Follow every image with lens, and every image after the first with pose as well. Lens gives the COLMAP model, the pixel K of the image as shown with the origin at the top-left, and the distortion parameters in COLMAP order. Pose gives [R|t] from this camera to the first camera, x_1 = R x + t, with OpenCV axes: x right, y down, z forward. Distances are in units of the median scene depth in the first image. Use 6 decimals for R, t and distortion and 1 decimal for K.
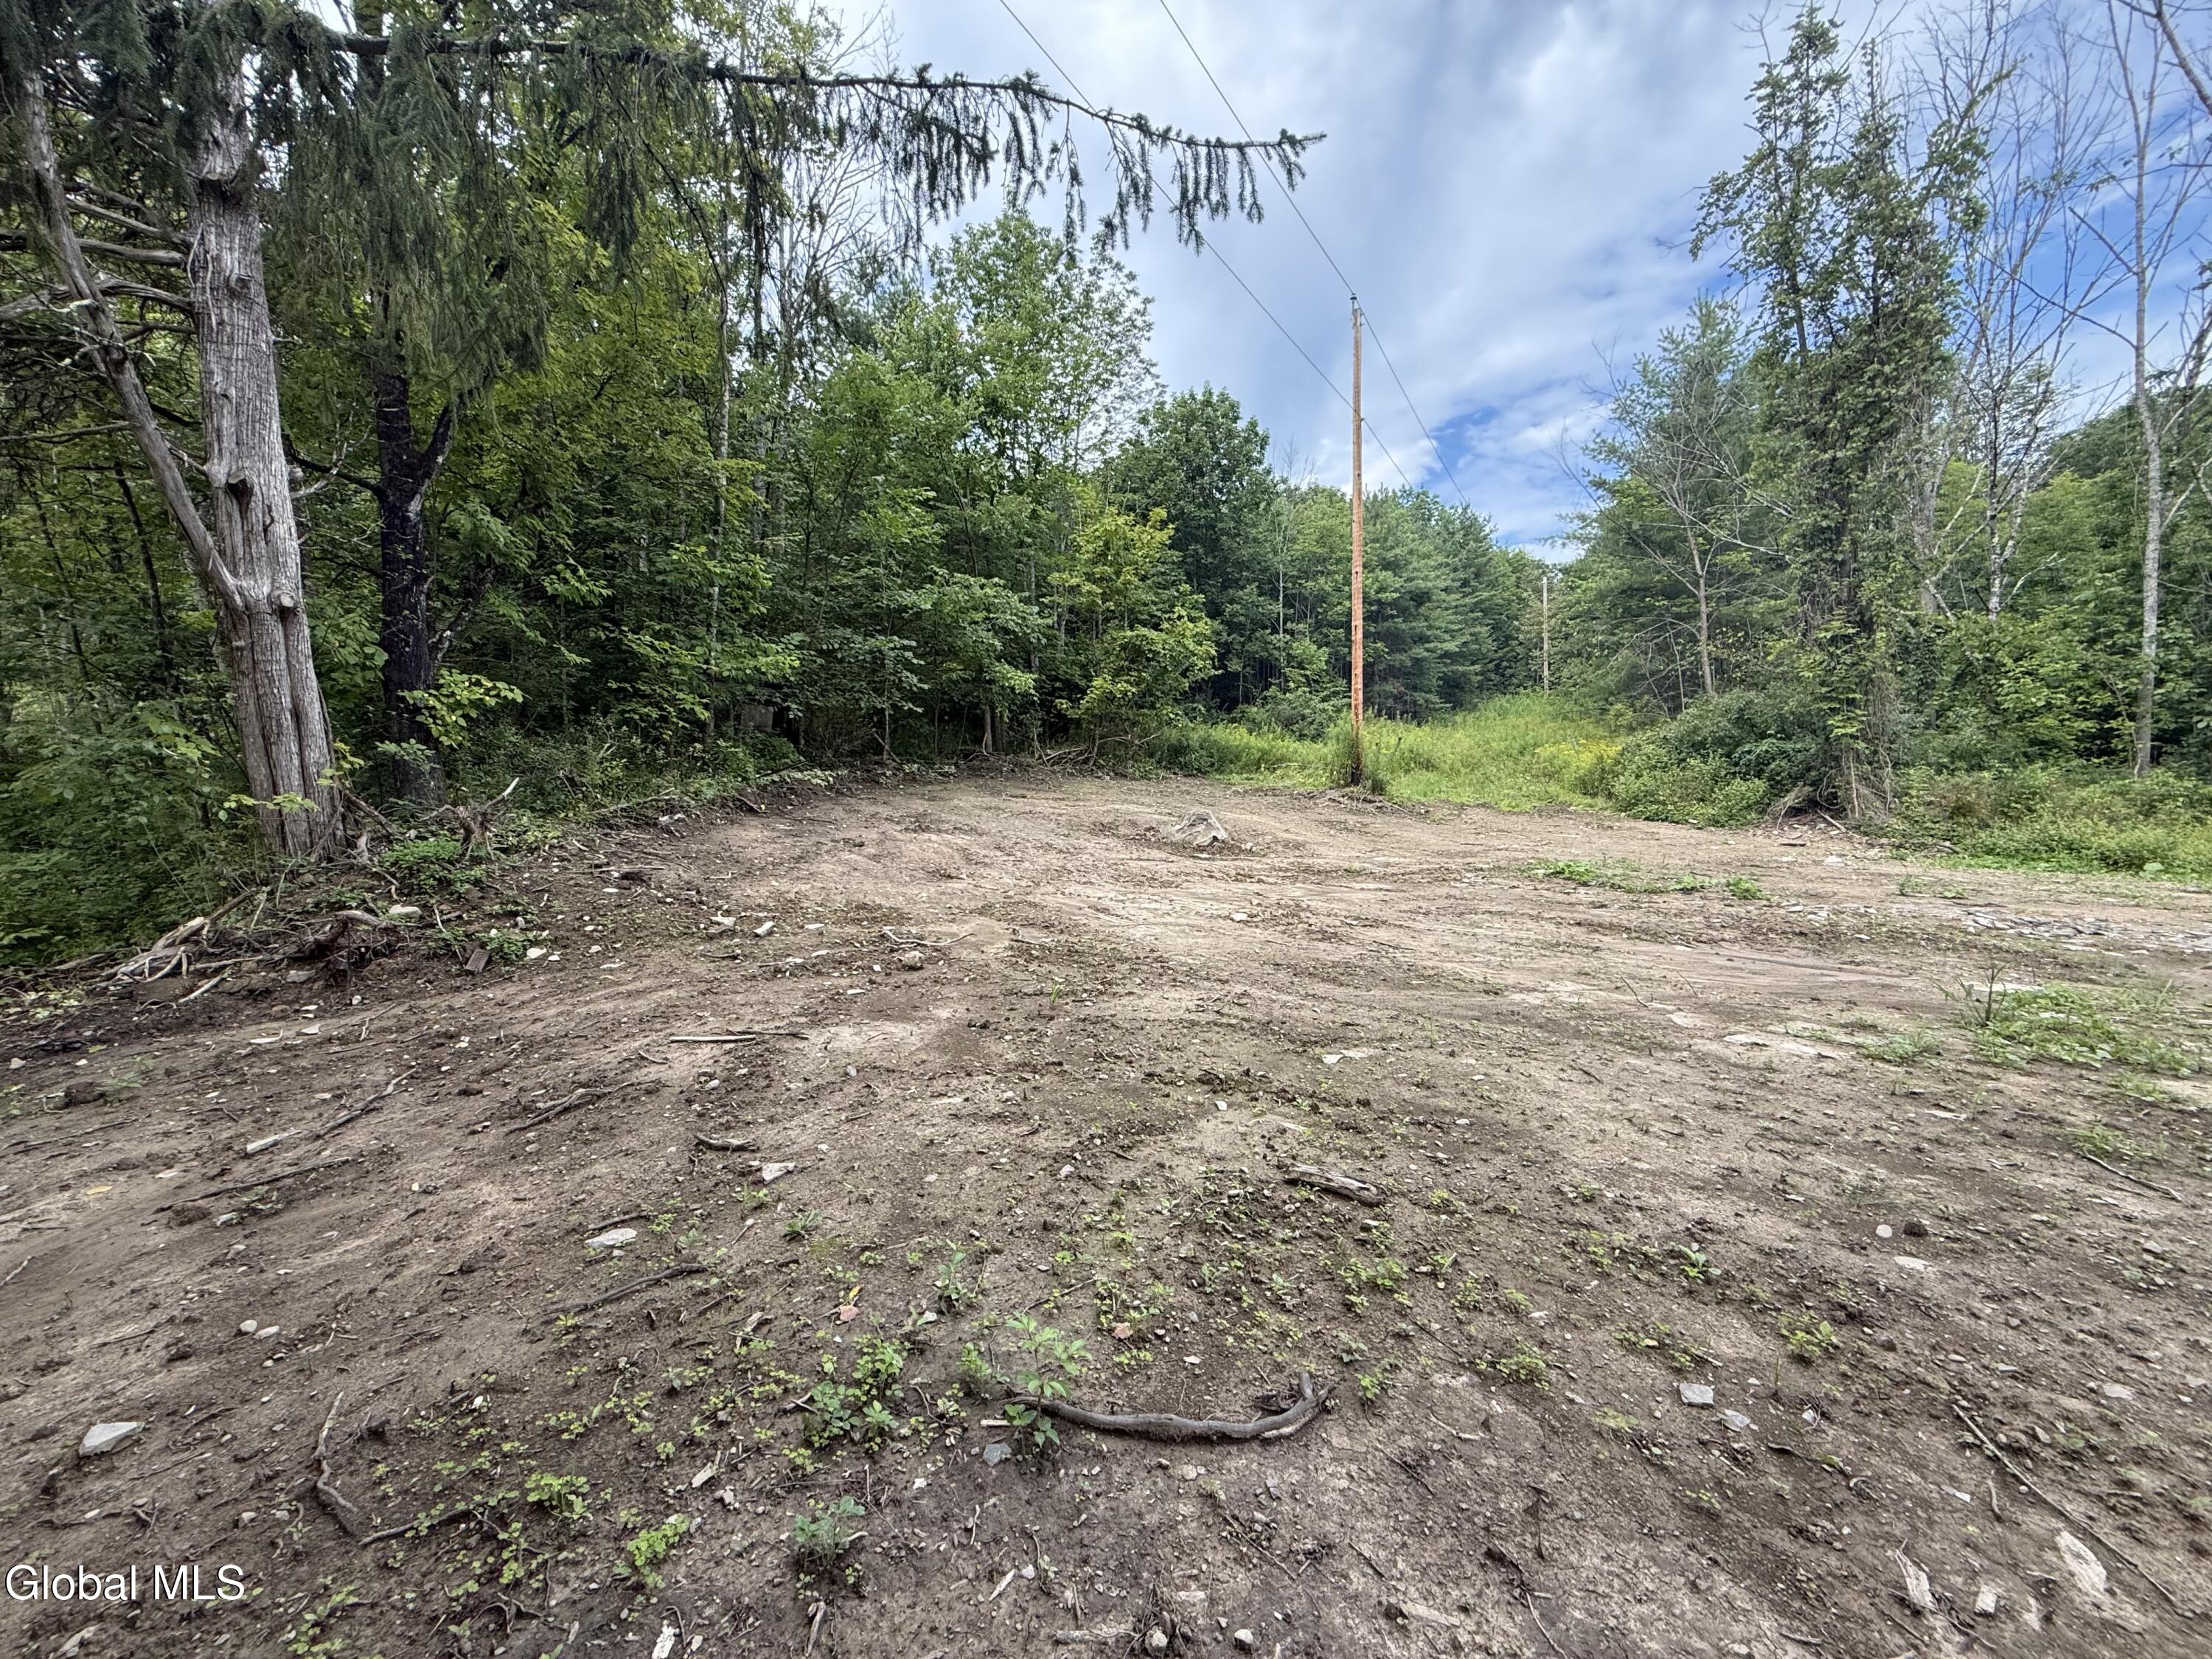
lens RADIAL K [[876.6, 0, 1107.5], [0, 876.6, 829.5], [0, 0, 1]] dist [-0.001040, 0.000327]
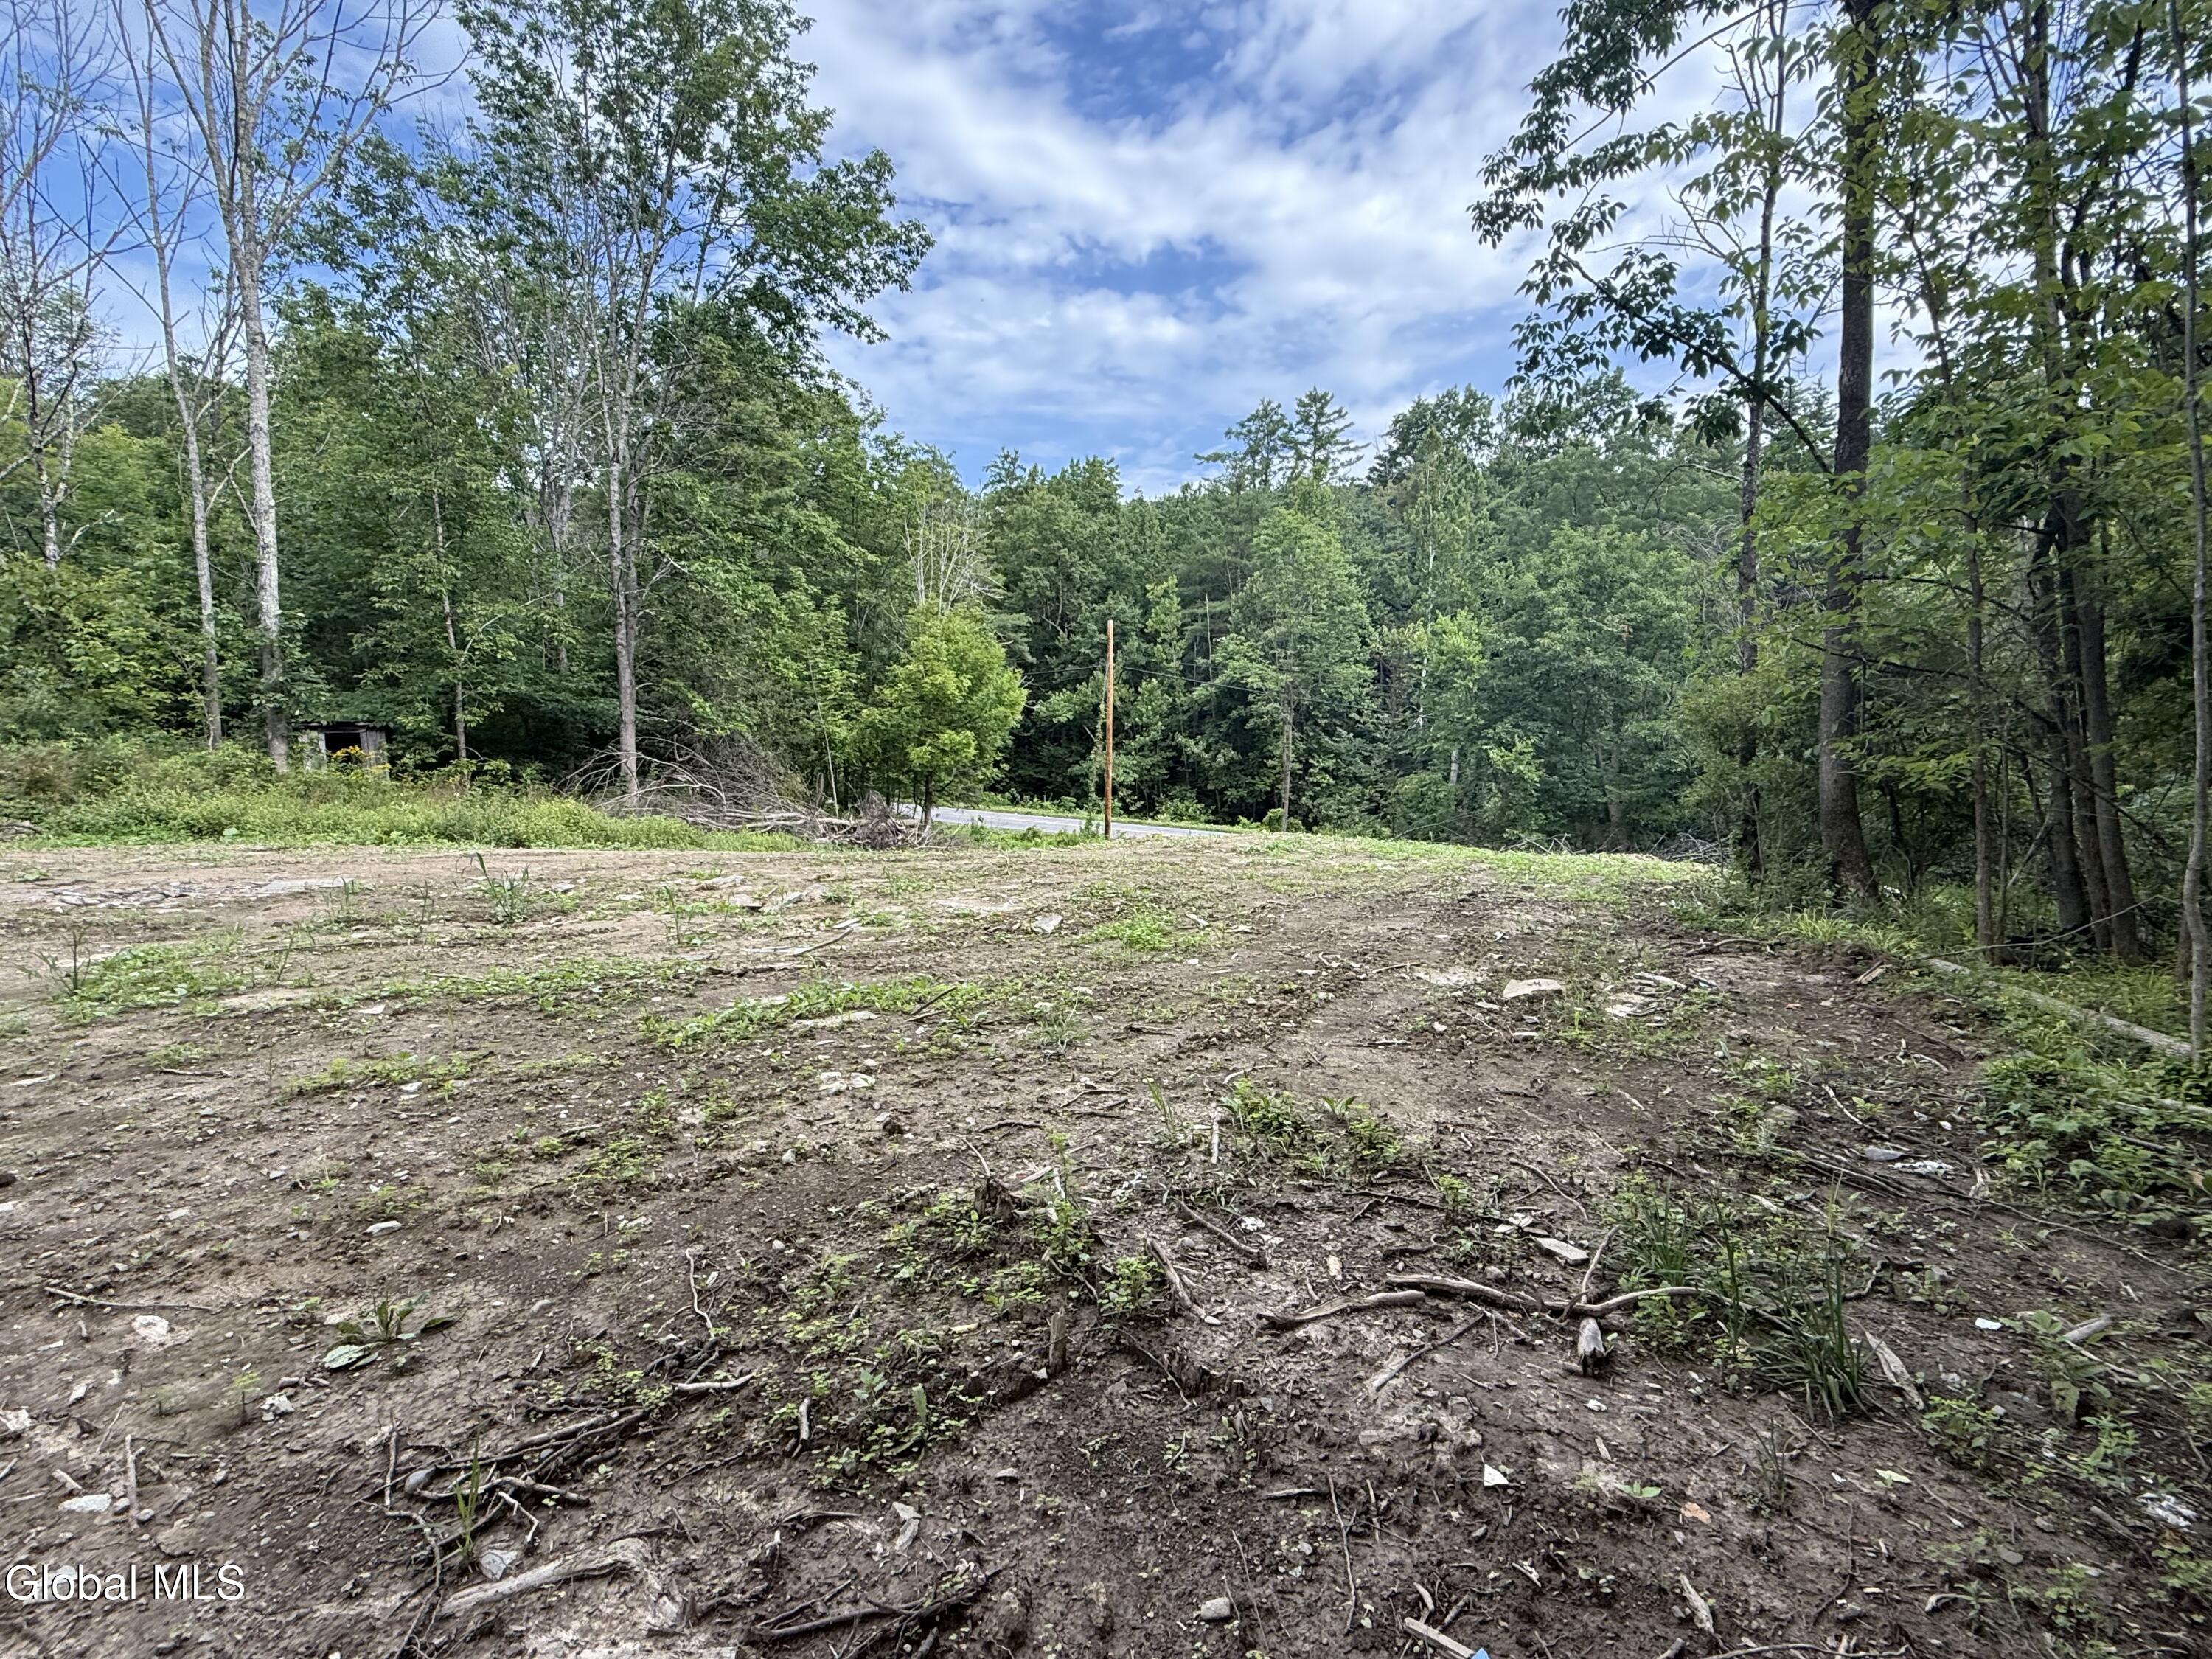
lens RADIAL K [[1002.0, 0, 1101.9], [0, 1002.0, 832.0], [0, 0, 1]] dist [0.000920, -0.000495]
pose [[-0.011321, -0.070909, 0.997419, -0.064656], [0.049453, 0.996222, 0.071385, 0.010852], [-0.998712, 0.050134, -0.007772, -0.082781]]
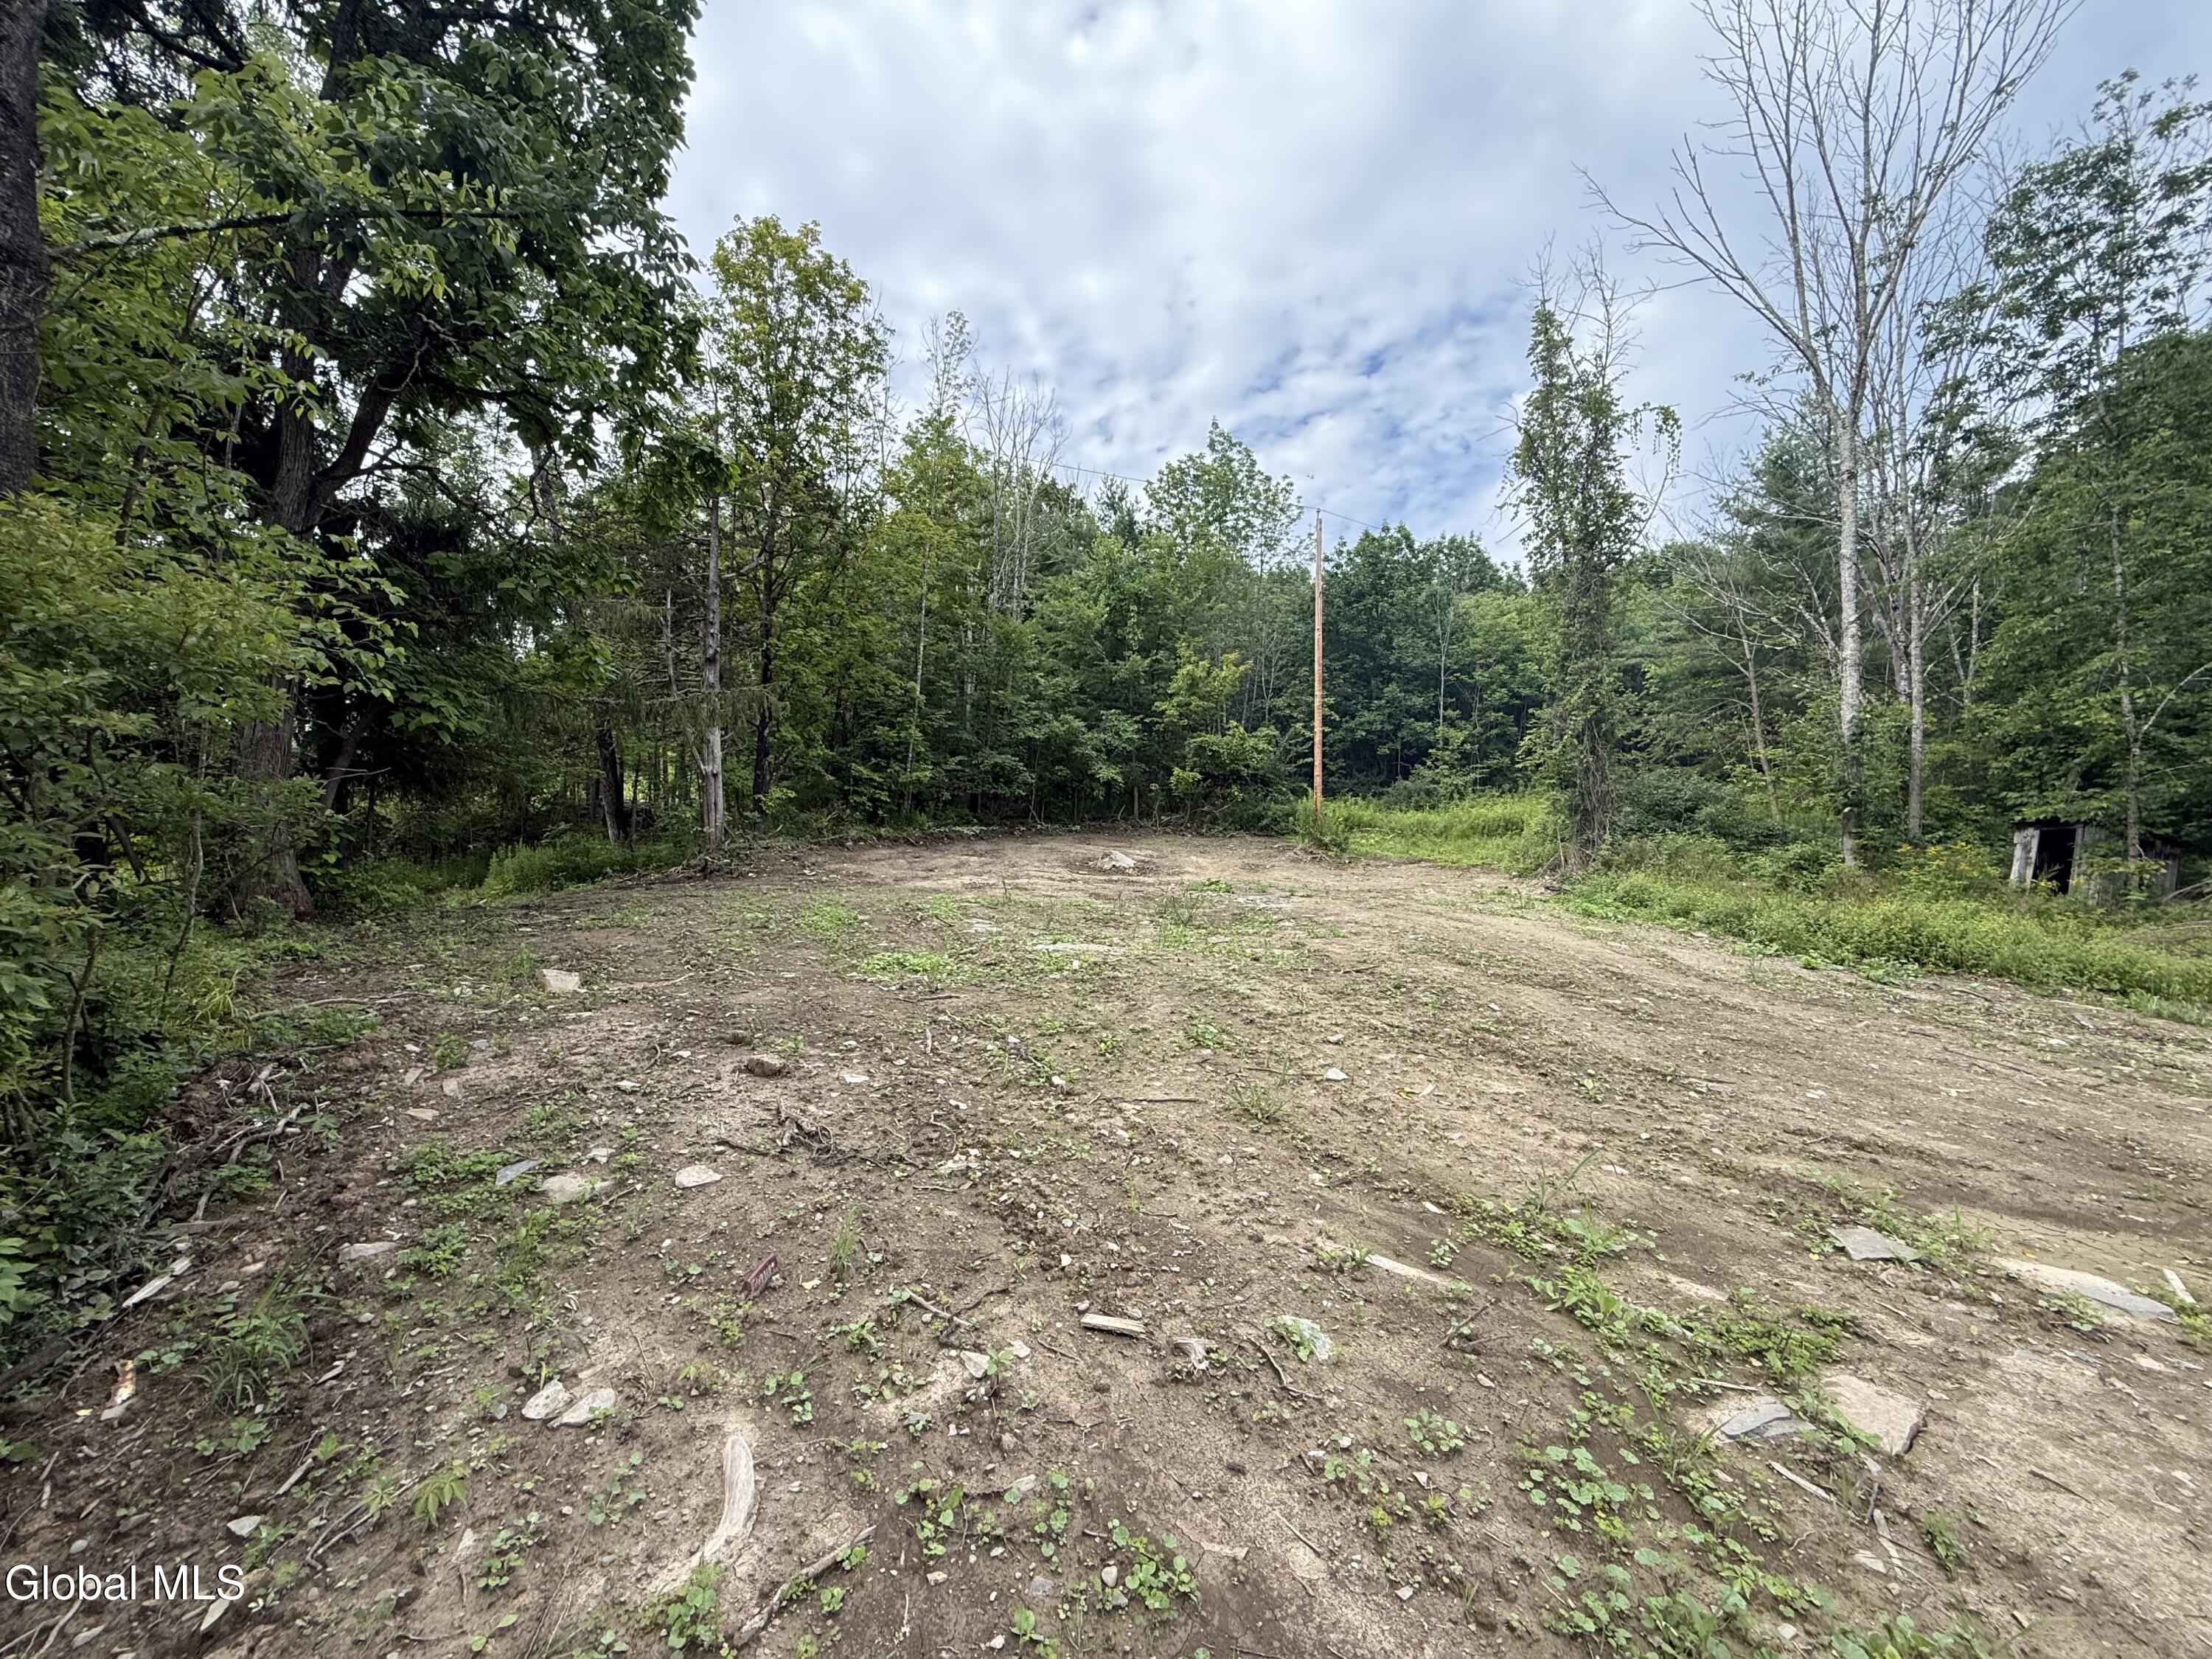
lens RADIAL K [[876.6, 0, 1103.7], [0, 876.6, 836.5], [0, 0, 1]] dist [-0.001040, 0.000327]
pose [[0.866287, 0.019108, -0.499181, 1.670342], [-0.051984, 0.997291, -0.052040, 0.074119], [0.496834, 0.071031, 0.864934, -0.955081]]
